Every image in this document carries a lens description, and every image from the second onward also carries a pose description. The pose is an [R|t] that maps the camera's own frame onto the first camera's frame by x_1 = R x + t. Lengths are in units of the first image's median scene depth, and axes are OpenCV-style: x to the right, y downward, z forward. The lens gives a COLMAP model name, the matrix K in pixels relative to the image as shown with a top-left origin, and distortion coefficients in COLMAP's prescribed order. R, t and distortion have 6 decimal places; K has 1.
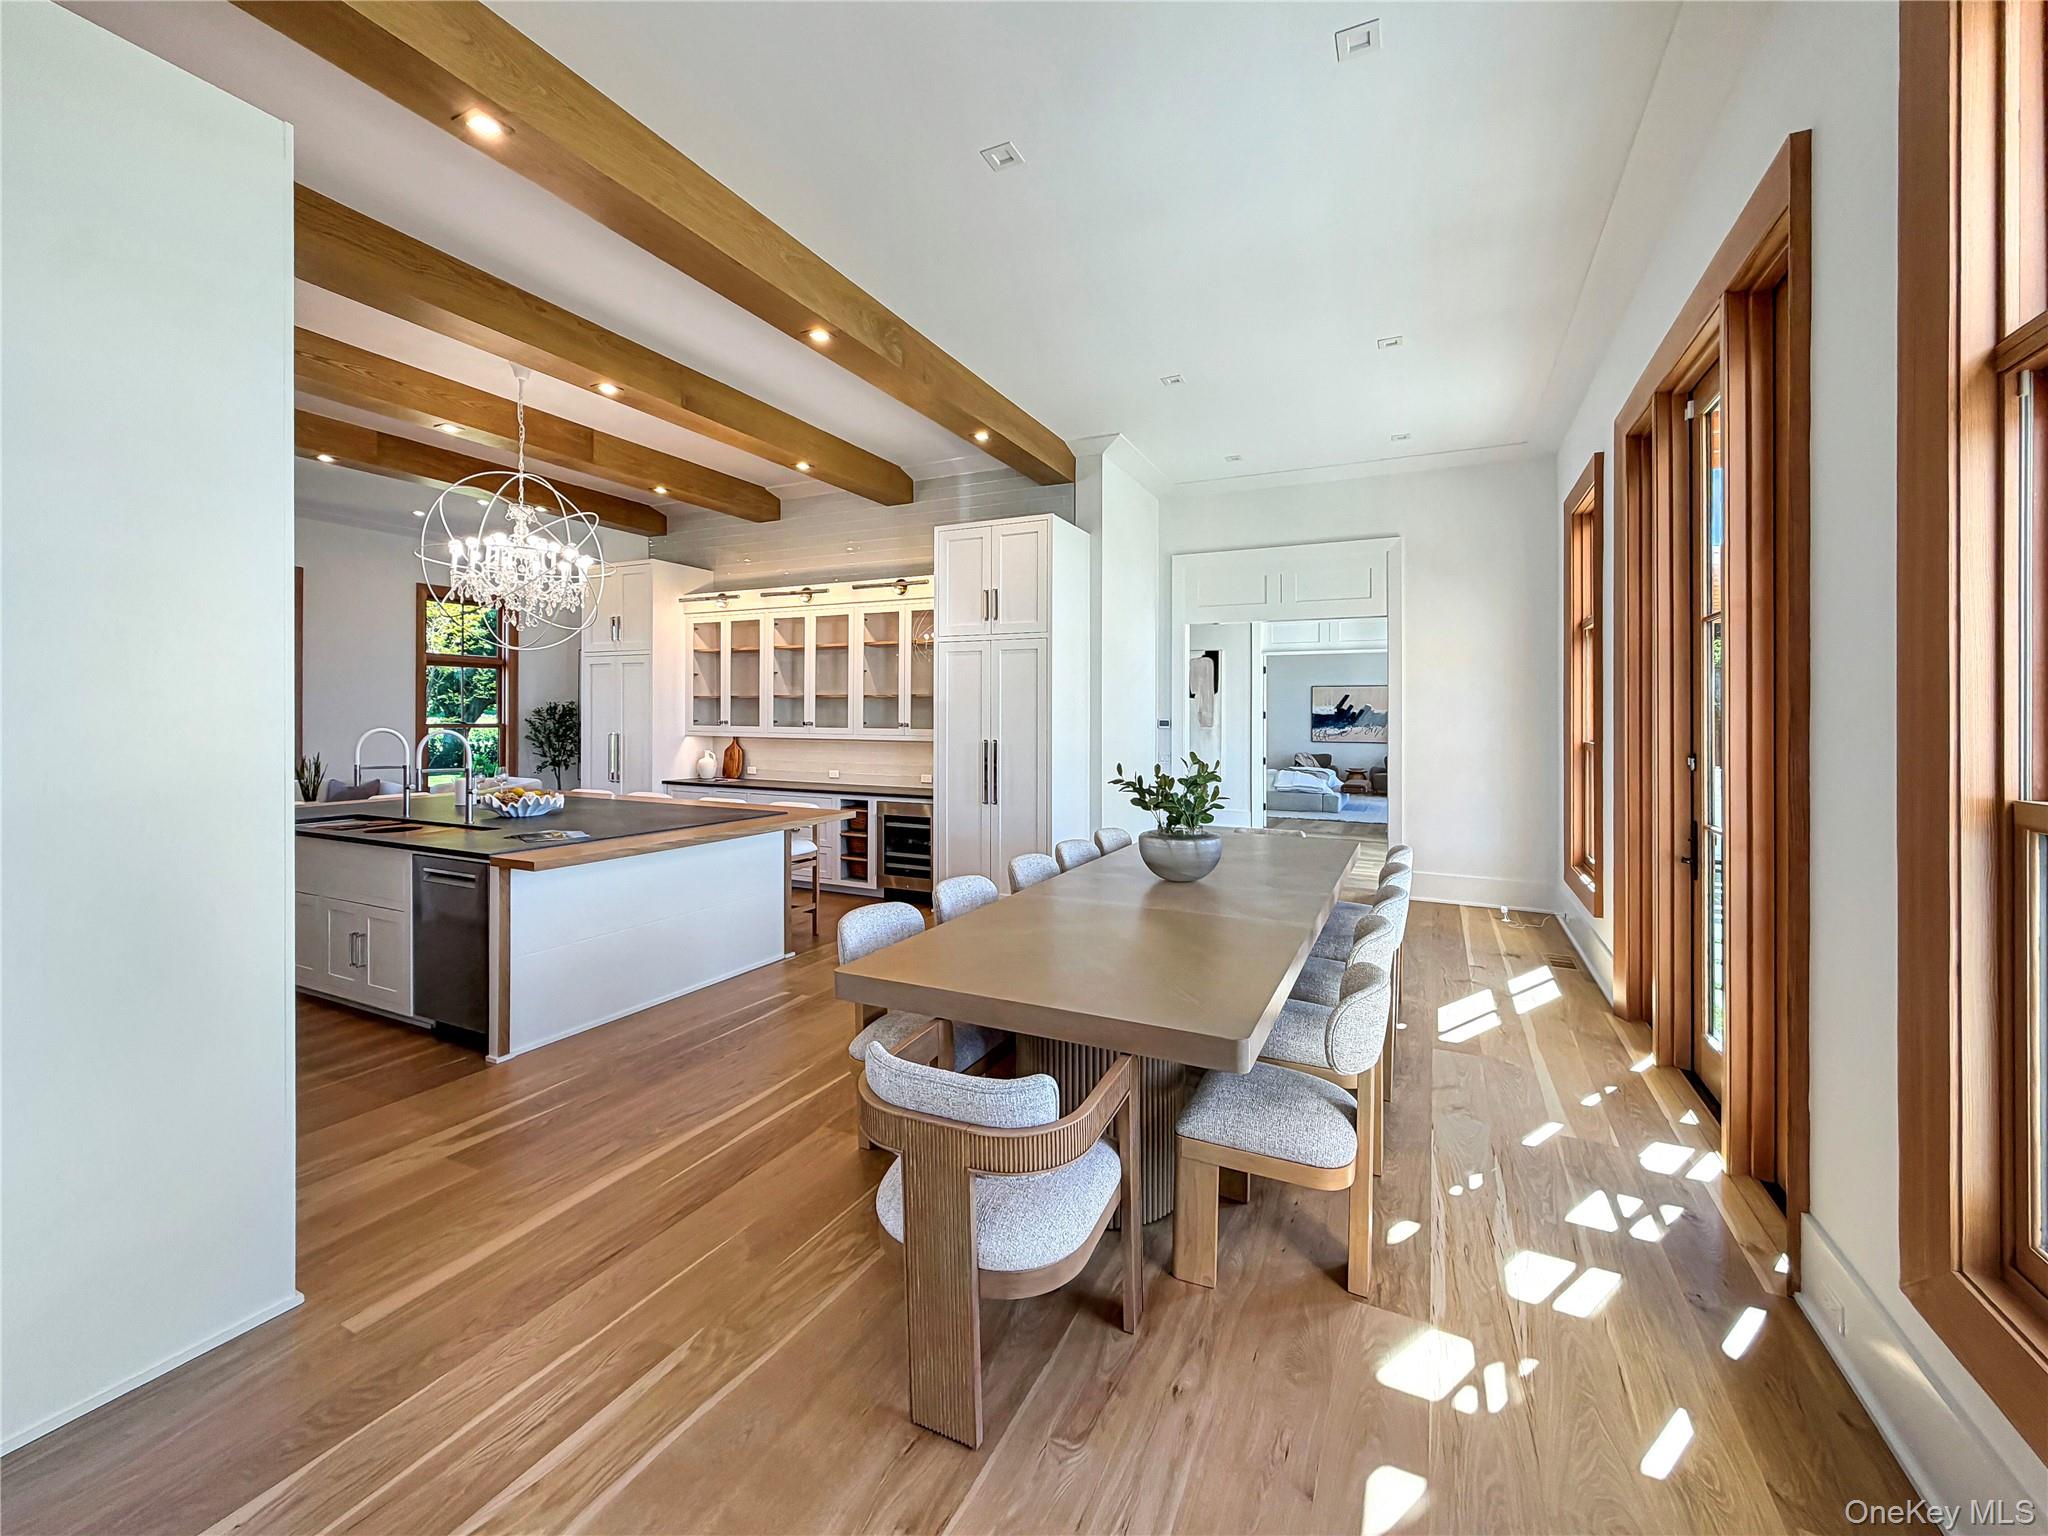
lens RADIAL K [[838.7, 0, 1026.1], [0, 838.7, 717.0], [0, 0, 1]] dist [0.000193, -0.000160]
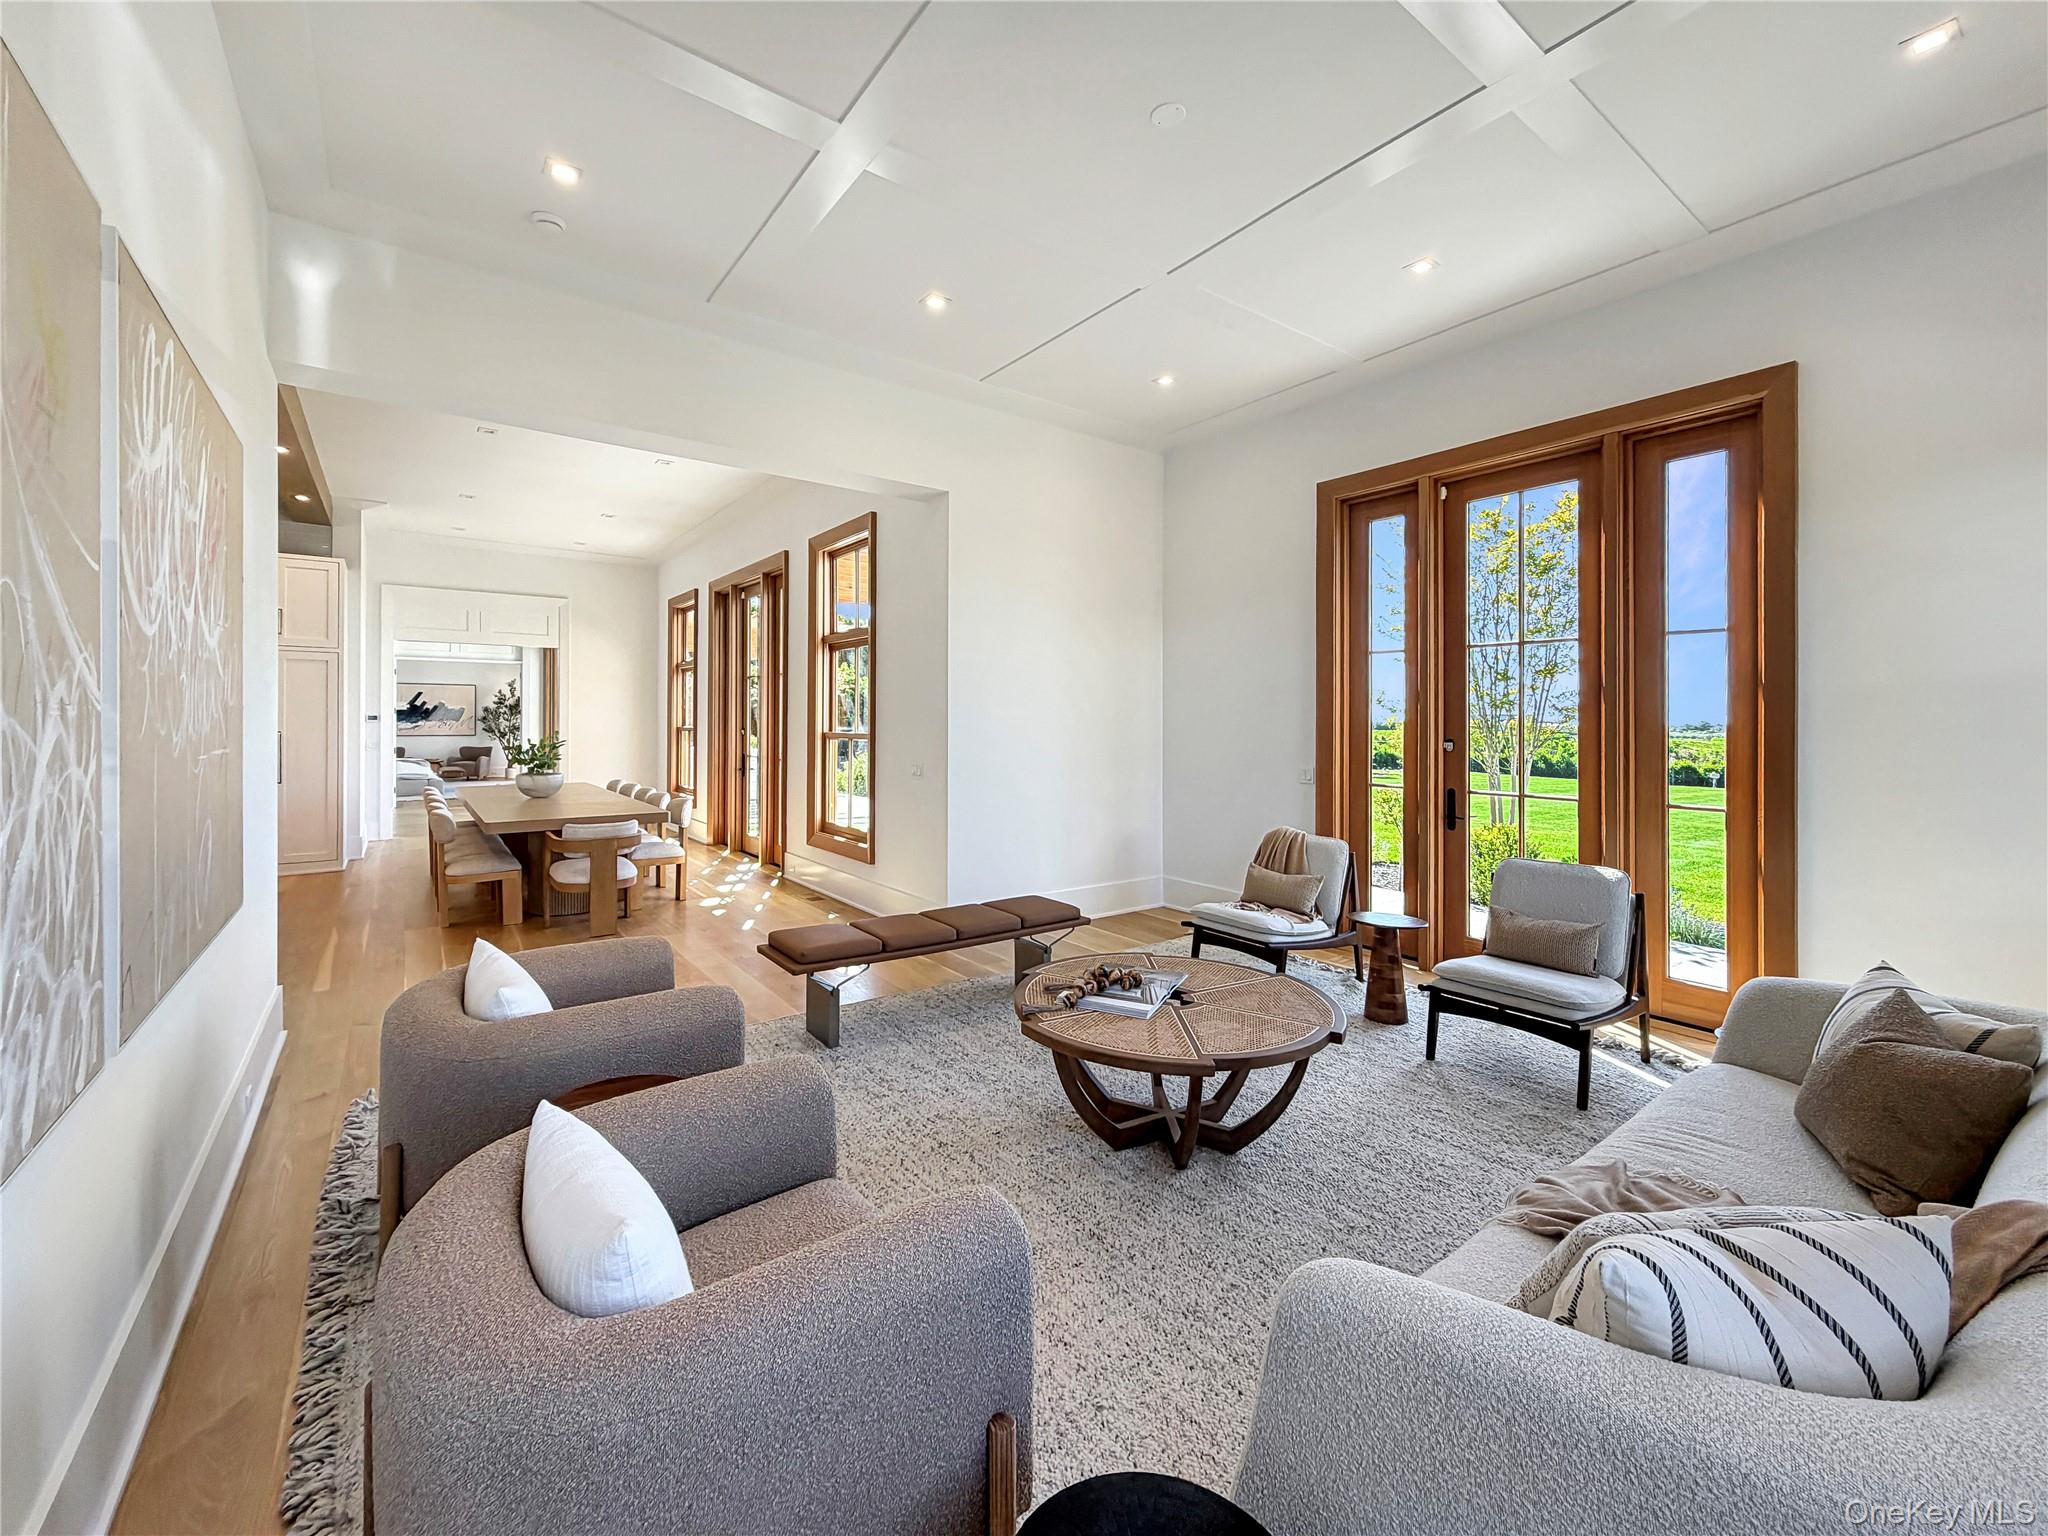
lens RADIAL K [[838.7, 0, 1026.1], [0, 838.7, 717.0], [0, 0, 1]] dist [0.000193, -0.000160]
pose [[0.455125, 0.001301, 0.890427, -1.120634], [-0.005647, 0.999983, 0.001426, 0.000487], [-0.890410, -0.005677, 0.455124, -0.962725]]
